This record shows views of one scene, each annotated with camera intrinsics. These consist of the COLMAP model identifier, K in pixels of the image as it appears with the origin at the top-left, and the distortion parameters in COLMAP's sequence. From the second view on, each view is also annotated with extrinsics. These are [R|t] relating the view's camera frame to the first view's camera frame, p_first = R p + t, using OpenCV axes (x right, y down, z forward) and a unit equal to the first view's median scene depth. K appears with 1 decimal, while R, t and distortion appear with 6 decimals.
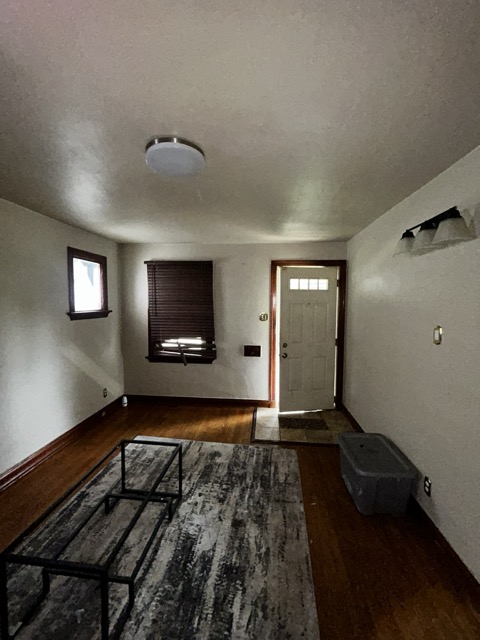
lens RADIAL K [[260.0, 0, 239.9], [0, 260.0, 316.9], [0, 0, 1]] dist [-0.002221, 0.000421]
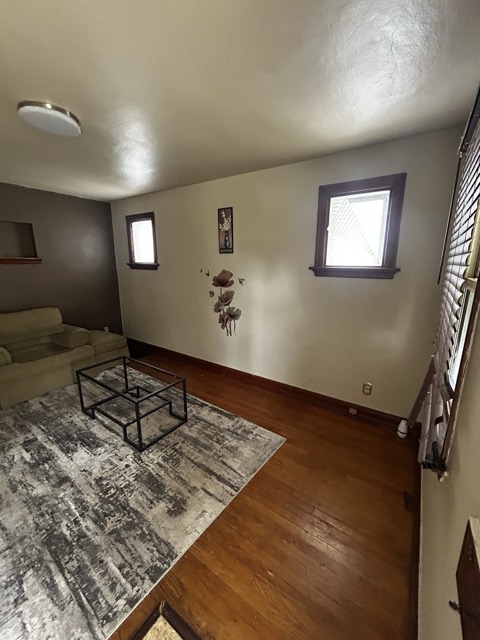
lens RADIAL K [[260.0, 0, 242.2], [0, 260.0, 318.8], [0, 0, 1]] dist [-0.002221, 0.000421]
pose [[-0.480463, 0.178018, -0.858758, 0.335644], [-0.062183, 0.969803, 0.235828, -0.052798], [0.874808, 0.166707, -0.454885, 1.647017]]
